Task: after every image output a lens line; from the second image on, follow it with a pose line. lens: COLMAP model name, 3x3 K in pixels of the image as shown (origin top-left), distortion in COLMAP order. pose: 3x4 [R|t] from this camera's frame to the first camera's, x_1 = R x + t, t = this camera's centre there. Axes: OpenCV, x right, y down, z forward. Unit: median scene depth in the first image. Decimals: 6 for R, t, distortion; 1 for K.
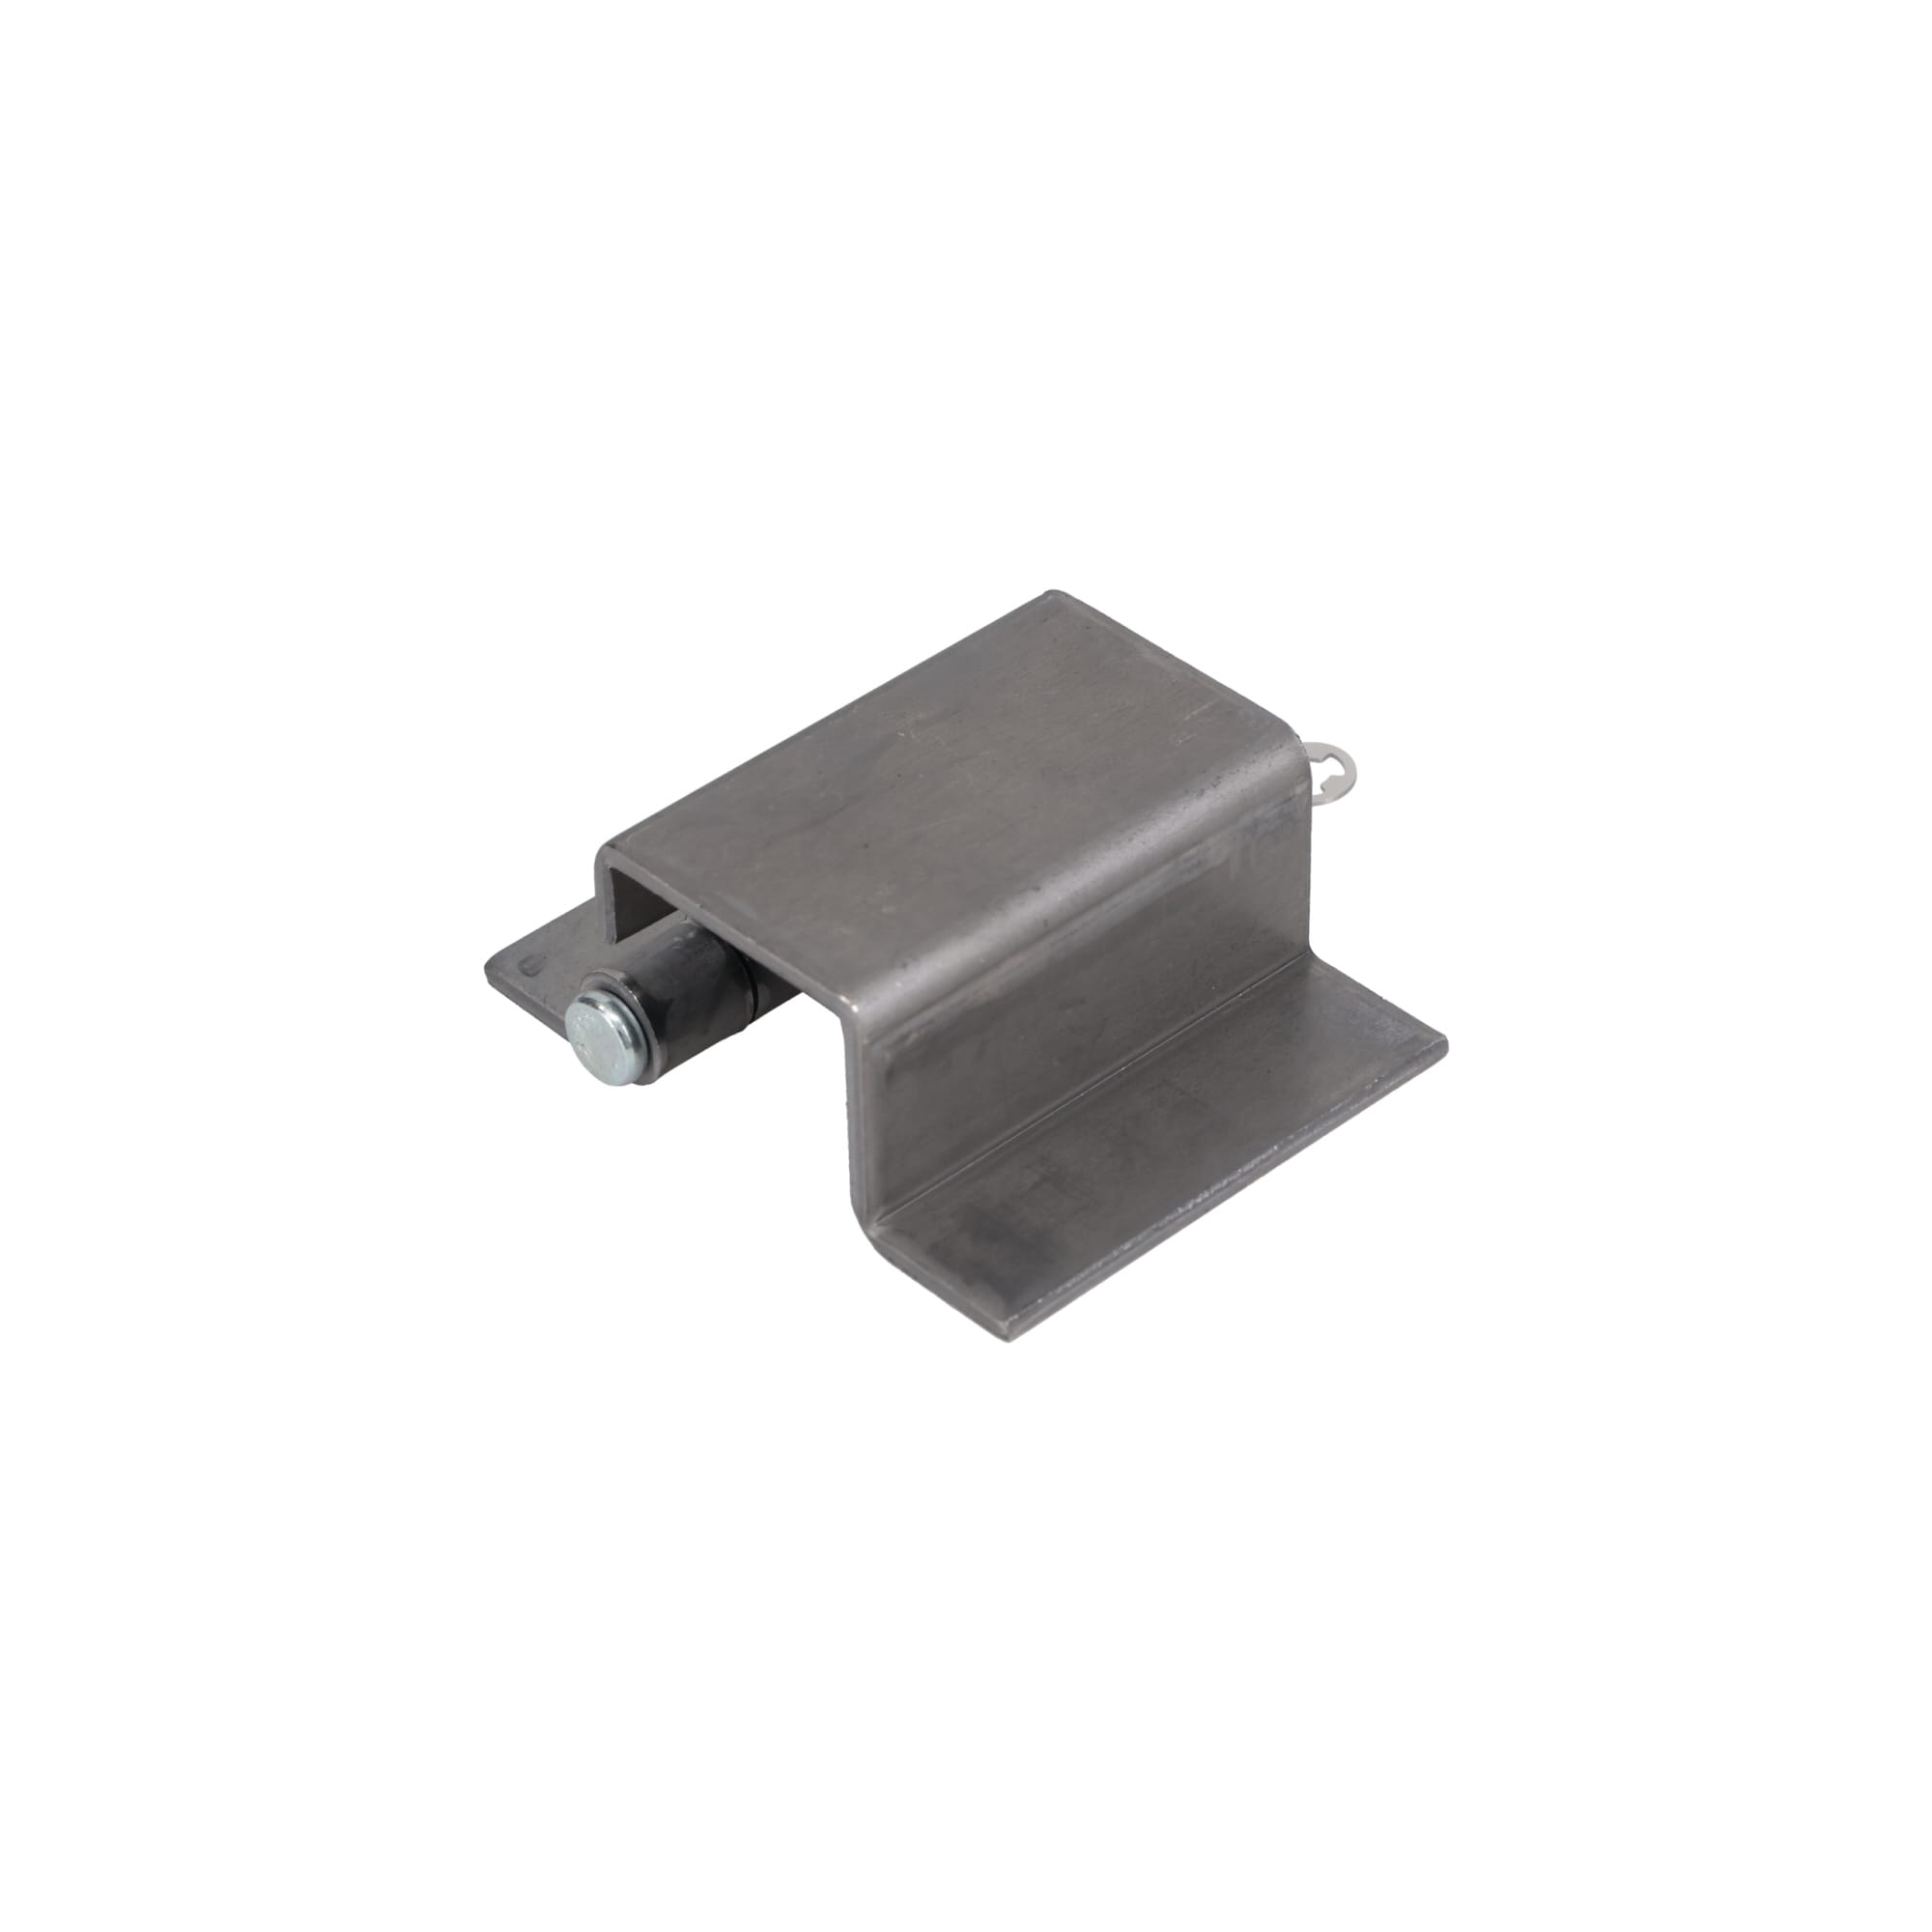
lens RADIAL K [[6545.9, 0, 966.0], [0, 6545.9, 966.0], [0, 0, 1]] dist [0.138759, 0.559842]
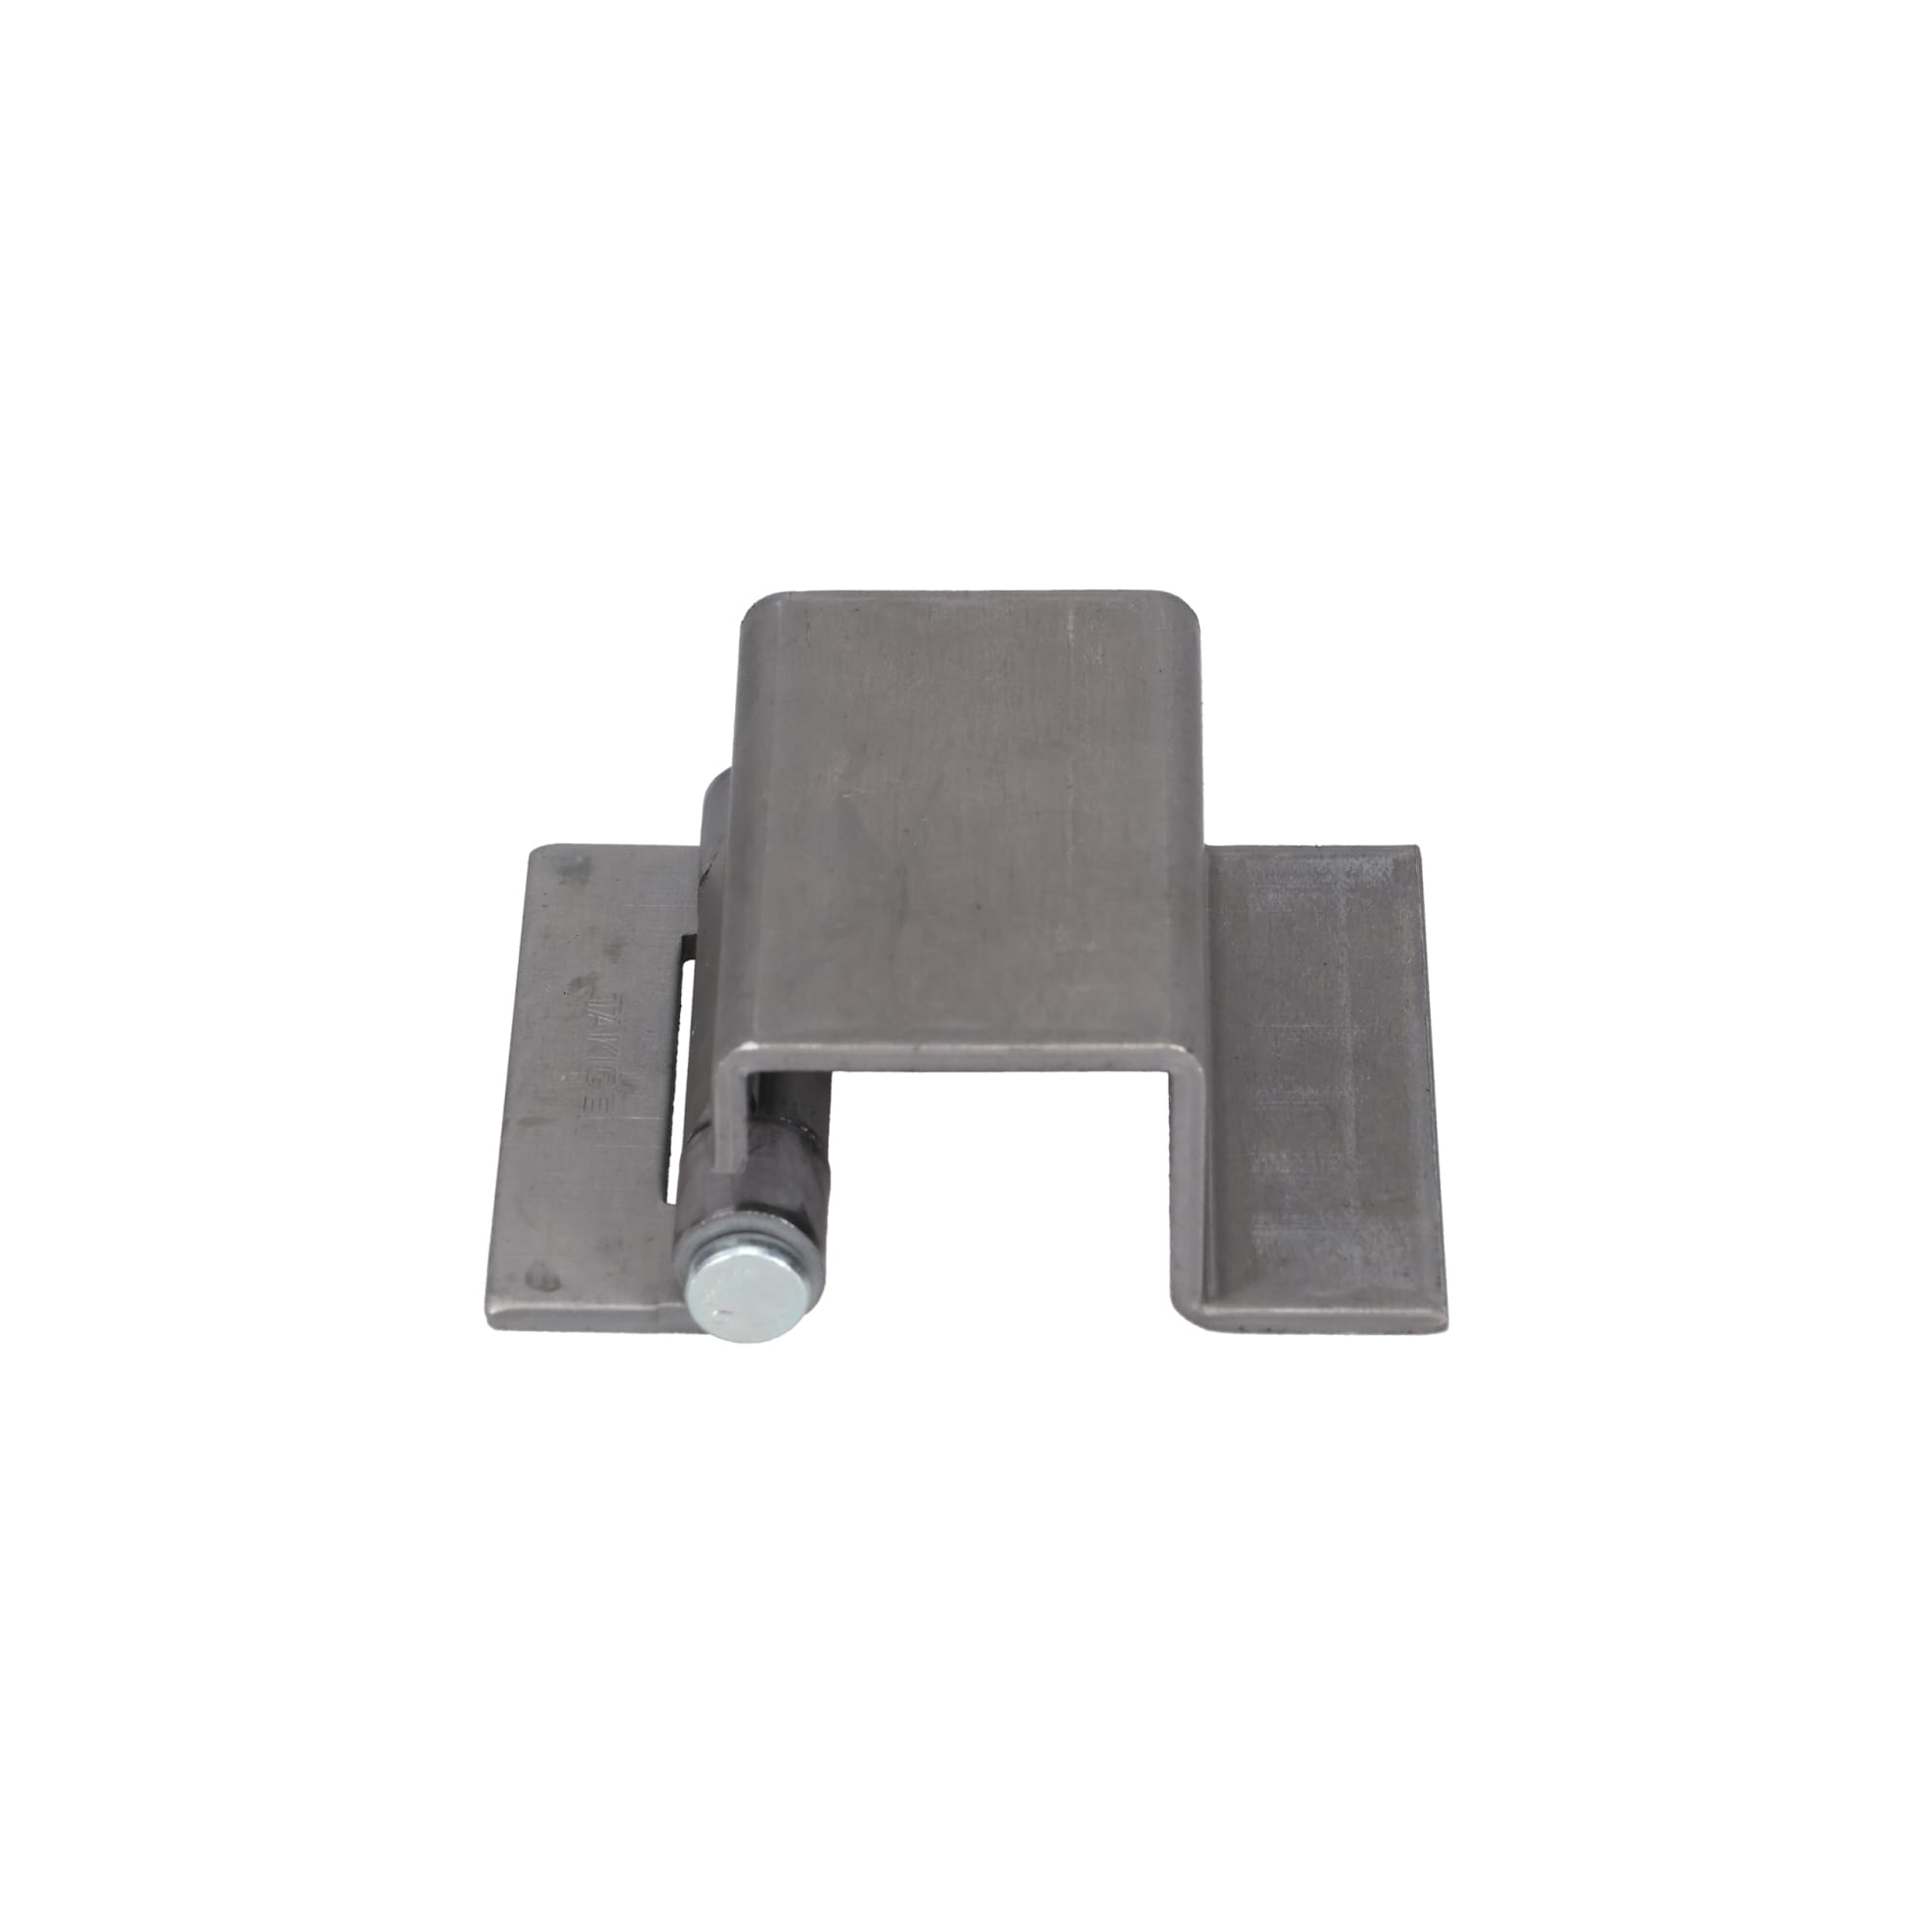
lens RADIAL K [[7768.6, 0, 879.9], [0, 7768.6, 966.6], [0, 0, 1]] dist [0.284889, 1.742900]
pose [[0.702247, -0.435424, 0.563254, -0.571154], [0.446113, 0.885704, 0.128494, -0.141200], [-0.554826, 0.161040, 0.816232, 0.207259]]
